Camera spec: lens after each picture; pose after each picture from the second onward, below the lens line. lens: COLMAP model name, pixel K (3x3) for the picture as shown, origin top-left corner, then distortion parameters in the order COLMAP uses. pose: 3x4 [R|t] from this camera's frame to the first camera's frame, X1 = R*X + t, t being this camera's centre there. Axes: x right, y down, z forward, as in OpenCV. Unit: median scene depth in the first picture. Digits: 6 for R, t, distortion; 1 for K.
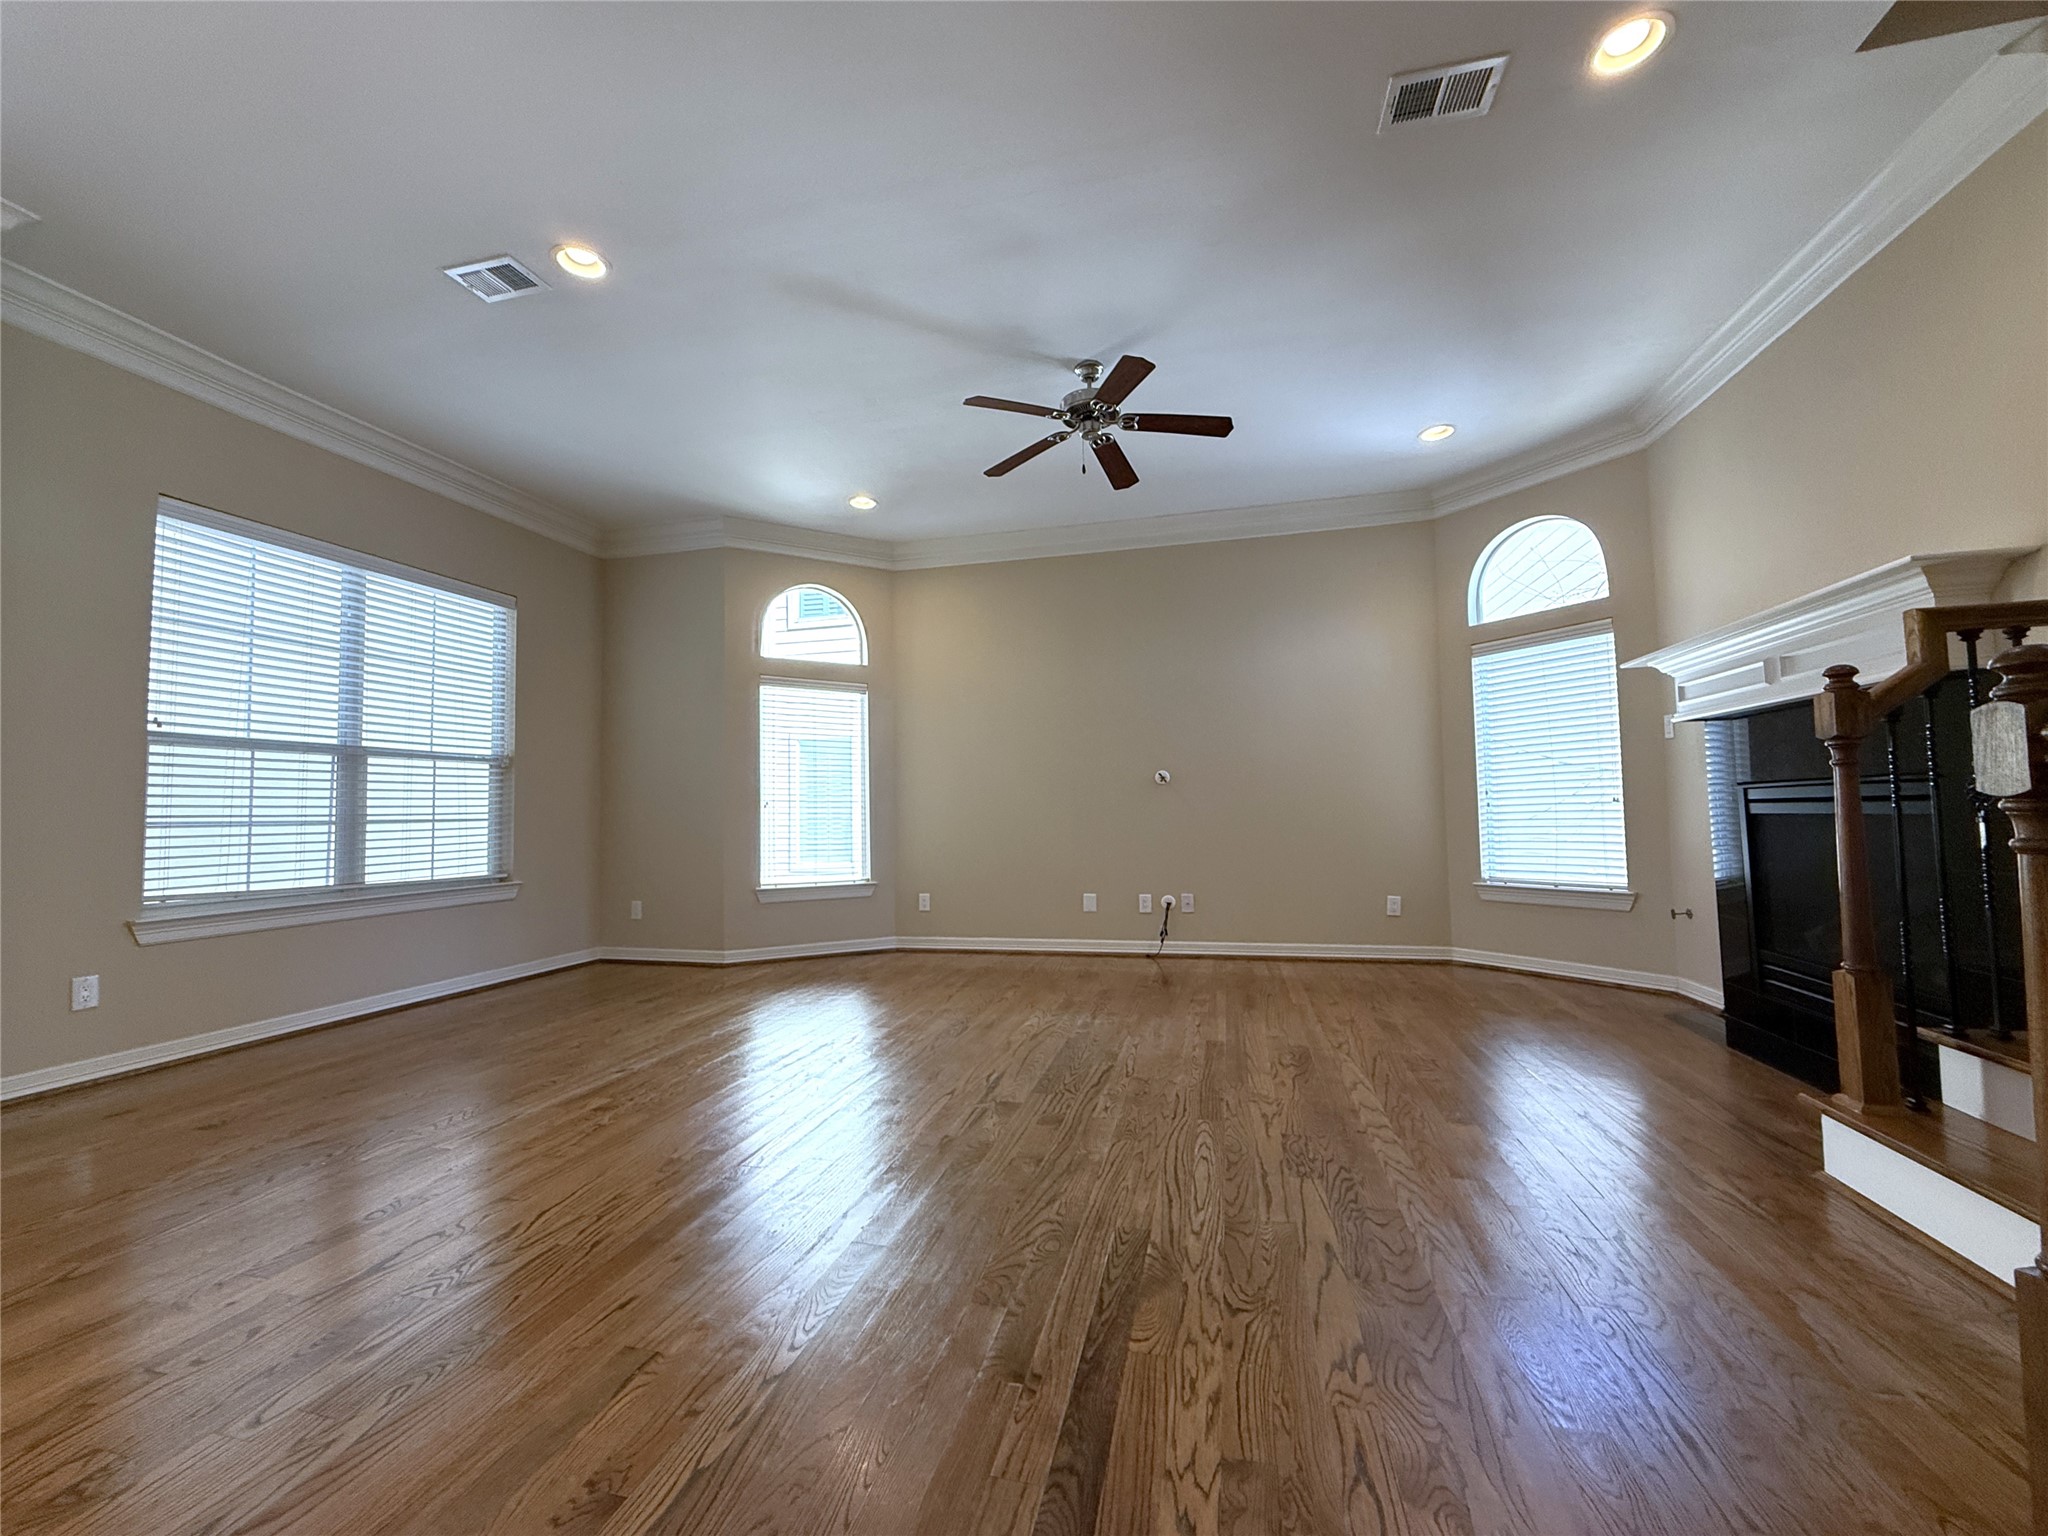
lens RADIAL K [[816.3, 0, 1023.9], [0, 816.3, 765.1], [0, 0, 1]] dist [-0.001122, 0.000217]
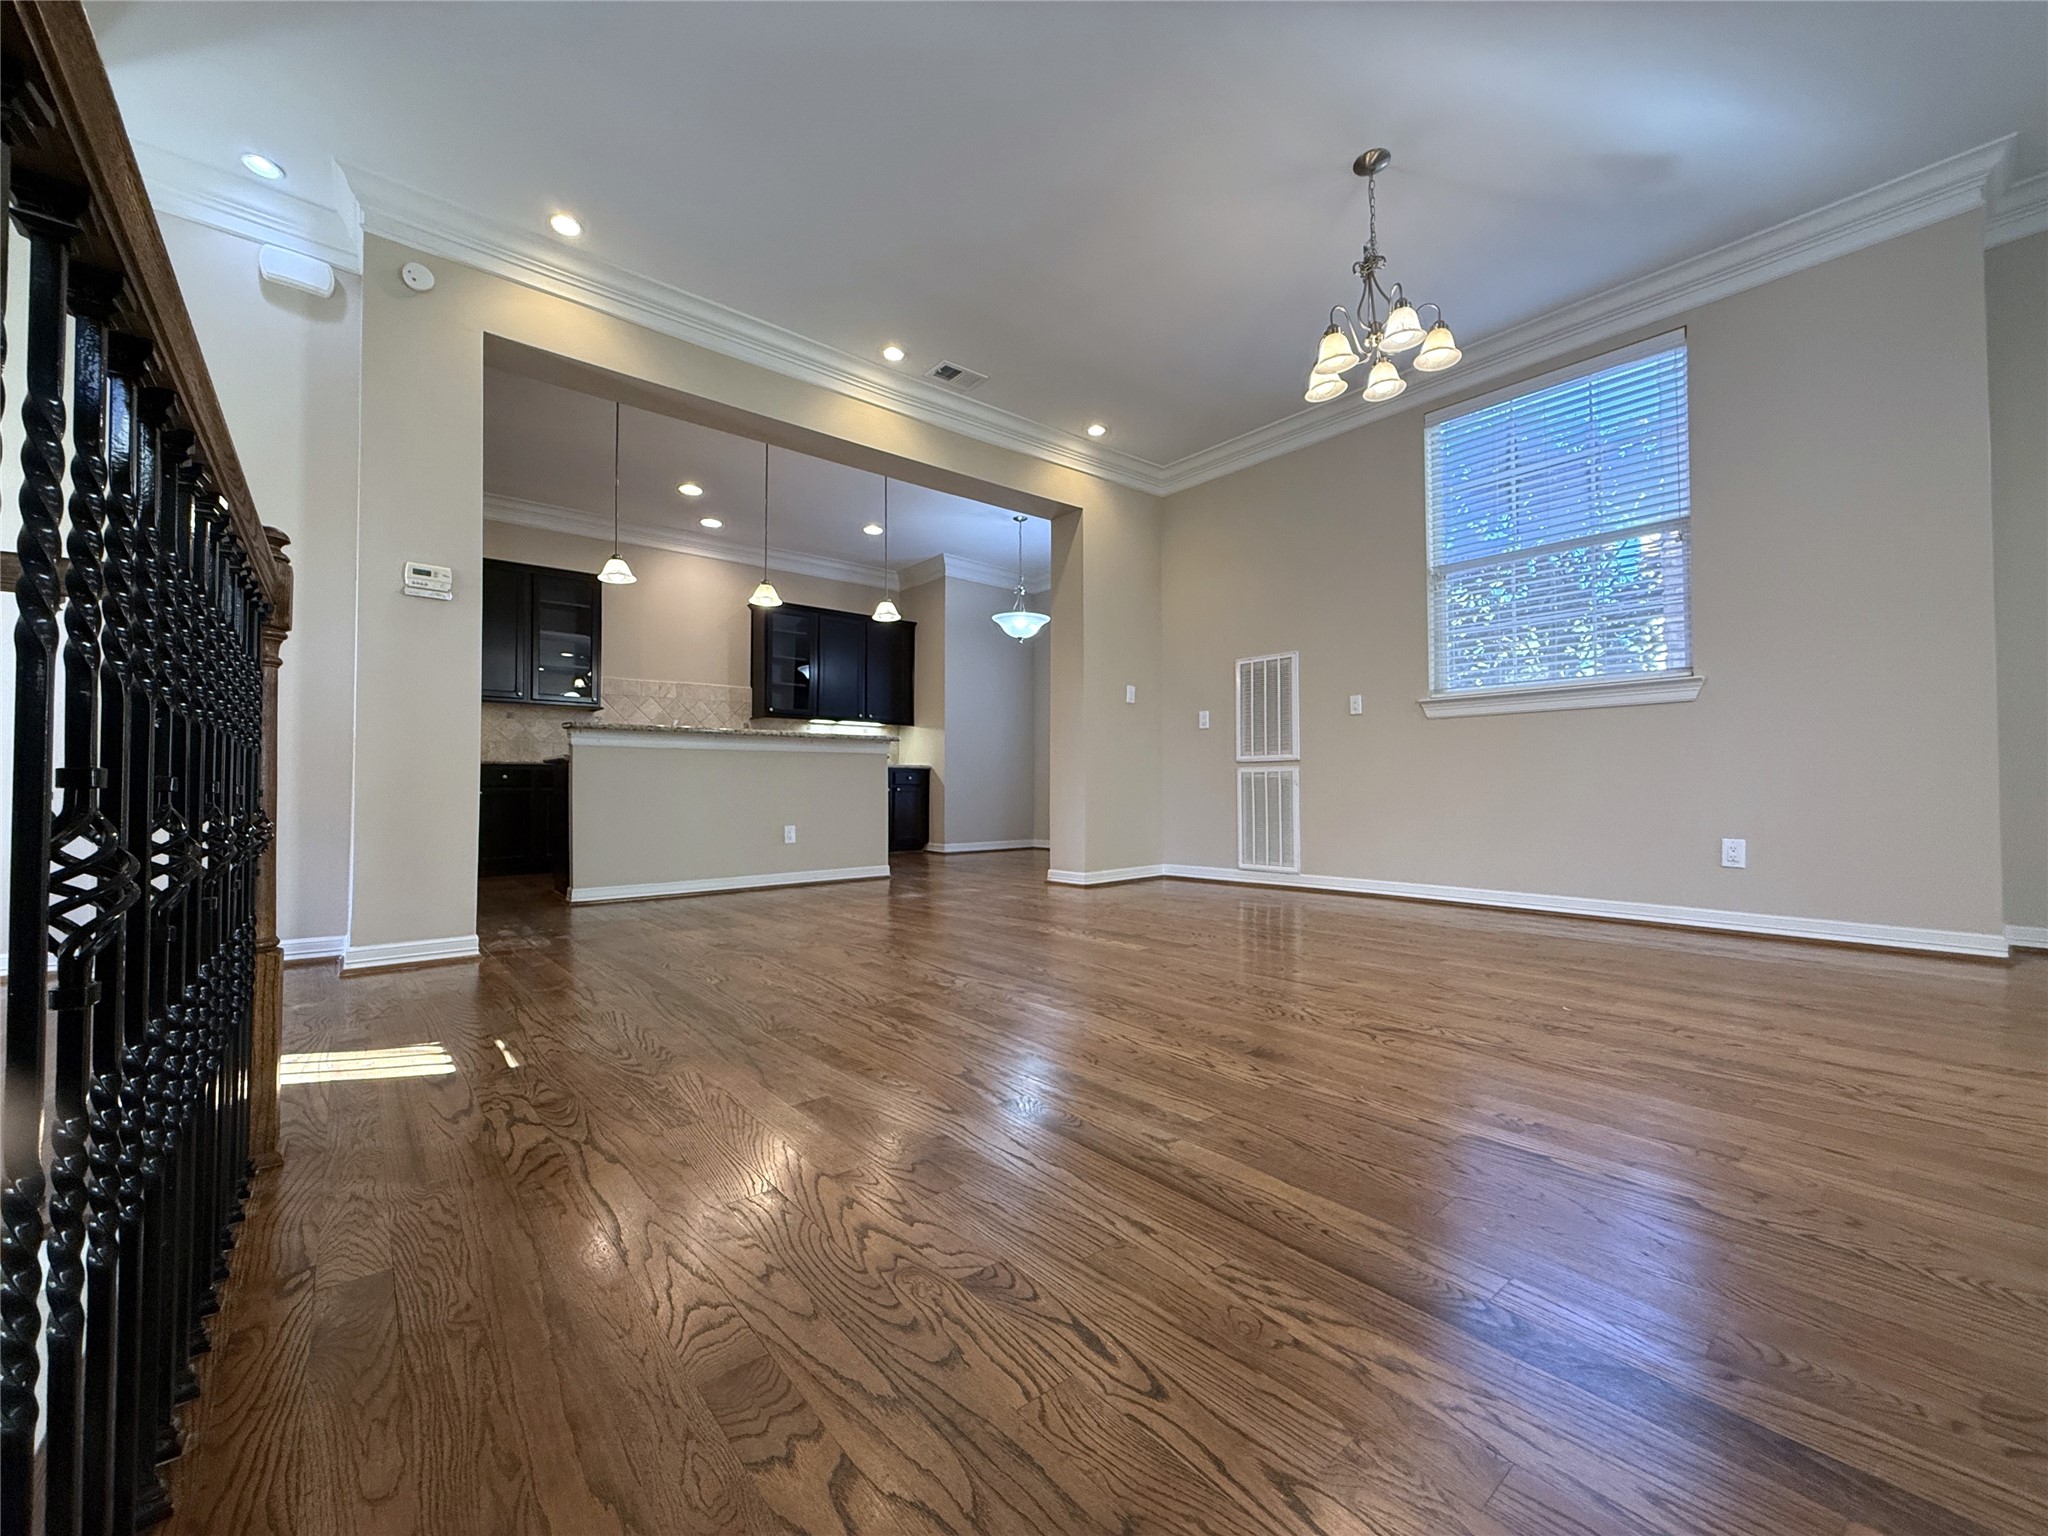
lens RADIAL K [[816.3, 0, 1010.8], [0, 816.3, 773.1], [0, 0, 1]] dist [-0.001122, 0.000217]
pose [[-0.603459, 0.001872, -0.797392, 0.268238], [0.056937, 0.997546, -0.040747, 0.083968], [0.795359, -0.069990, -0.602084, 0.300804]]
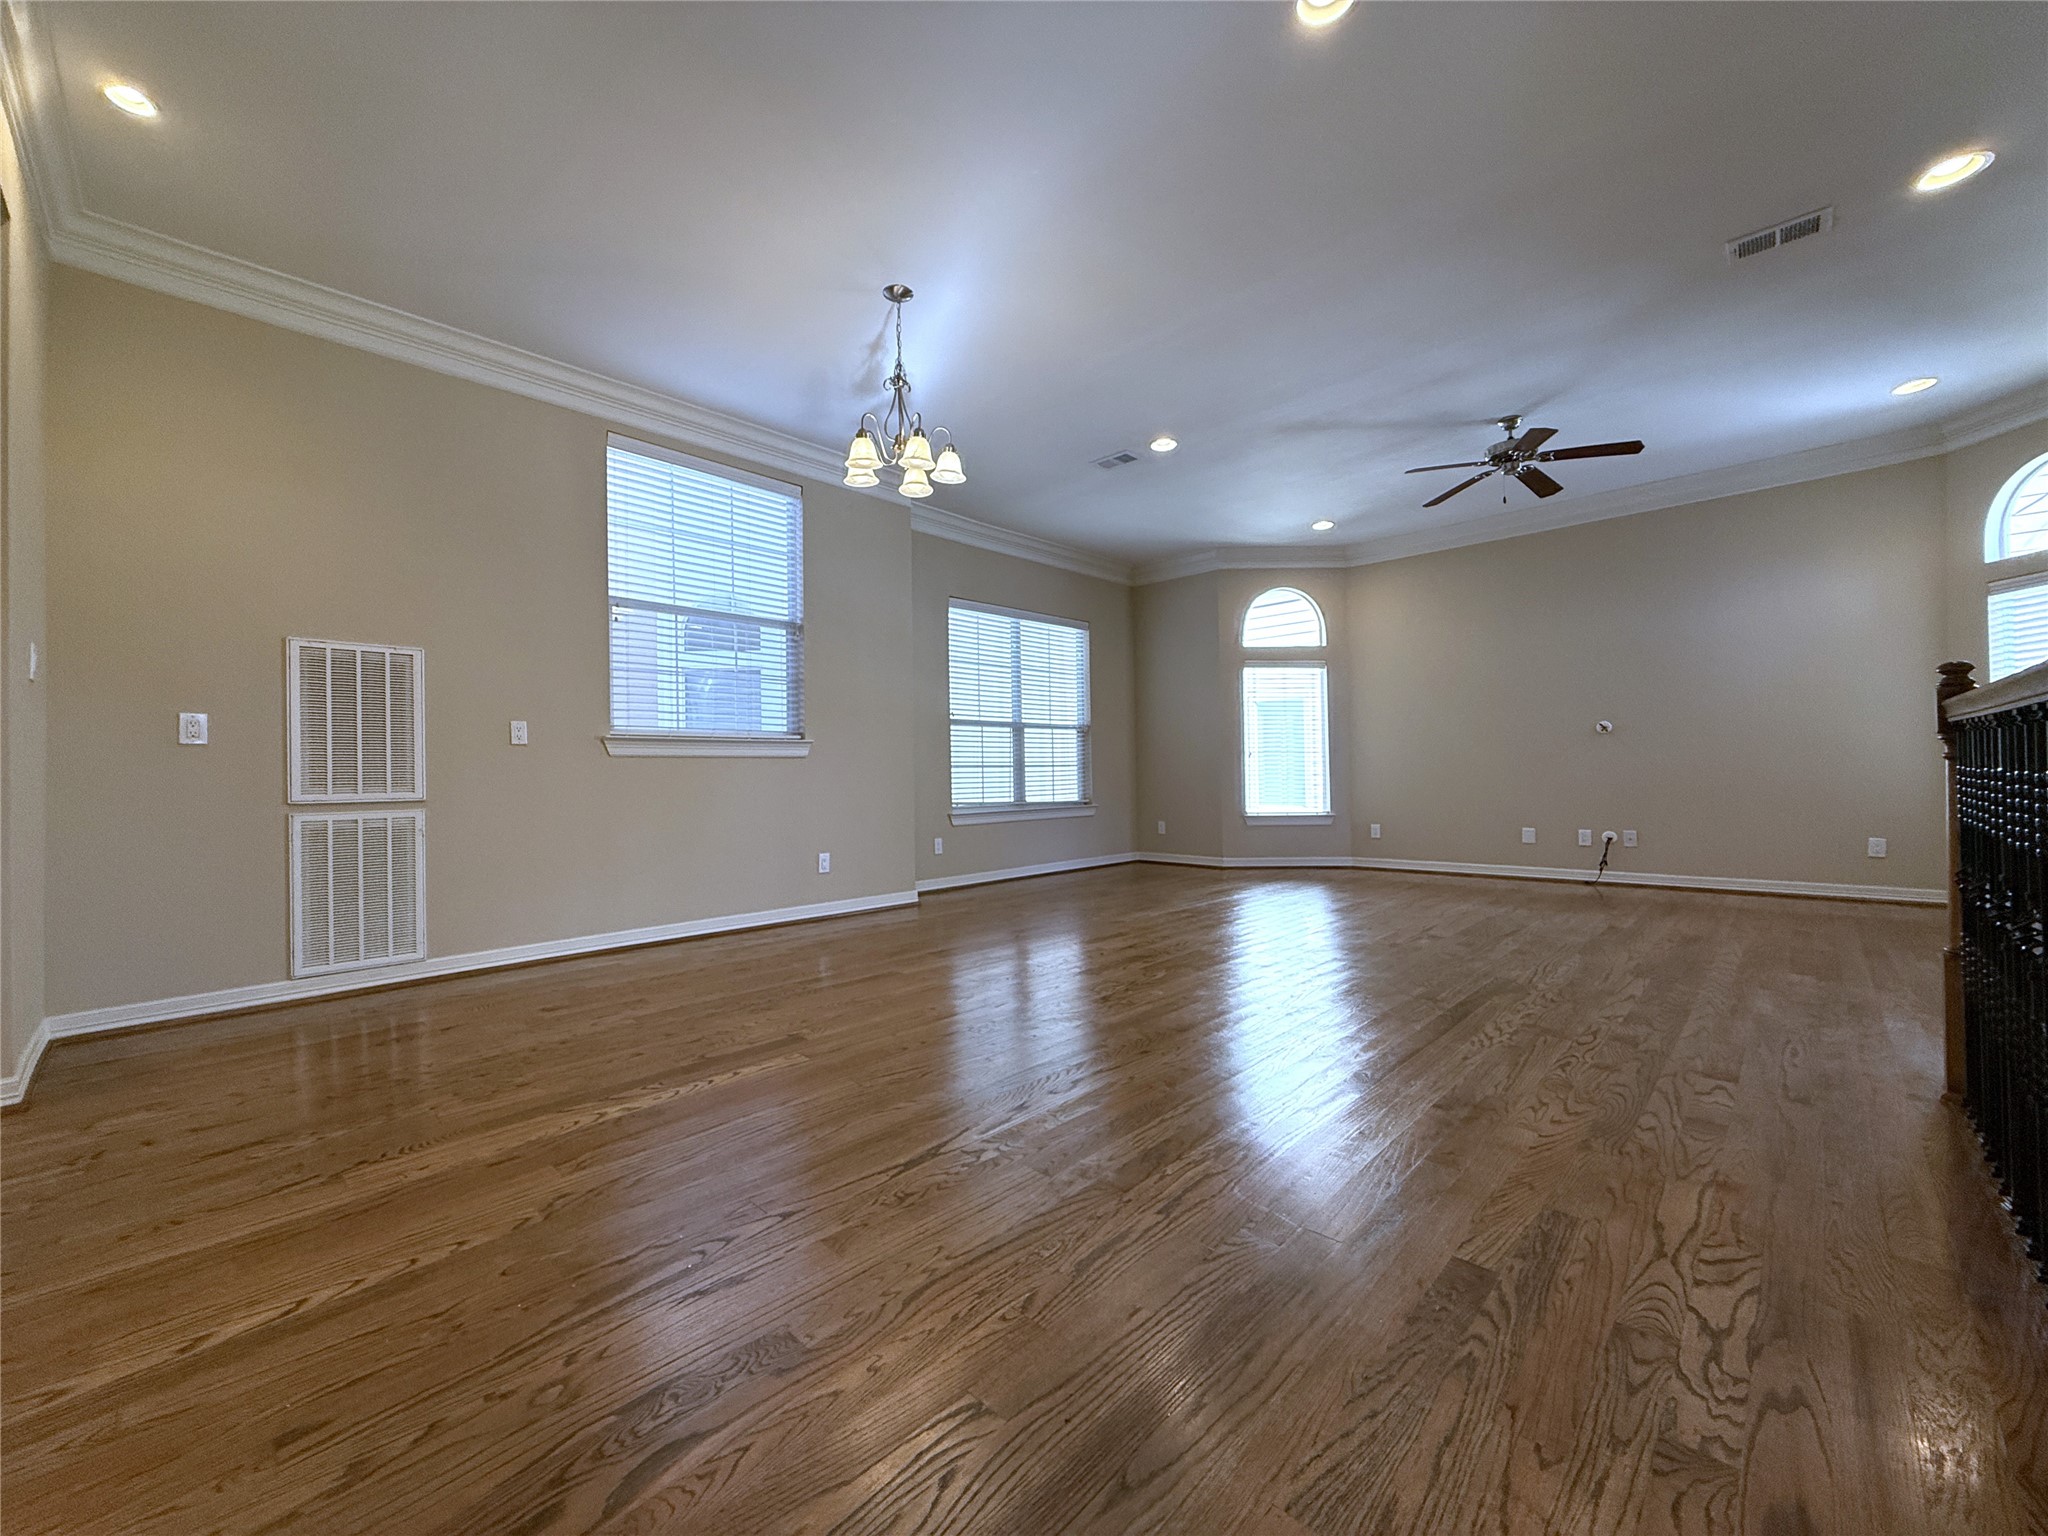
lens RADIAL K [[816.3, 0, 1016.3], [0, 816.3, 771.6], [0, 0, 1]] dist [-0.001122, 0.000217]
pose [[0.863420, 0.000748, -0.504486, 0.045087], [0.030657, 0.998073, 0.053948, -0.011728], [0.503554, -0.062046, 0.861733, -0.461031]]
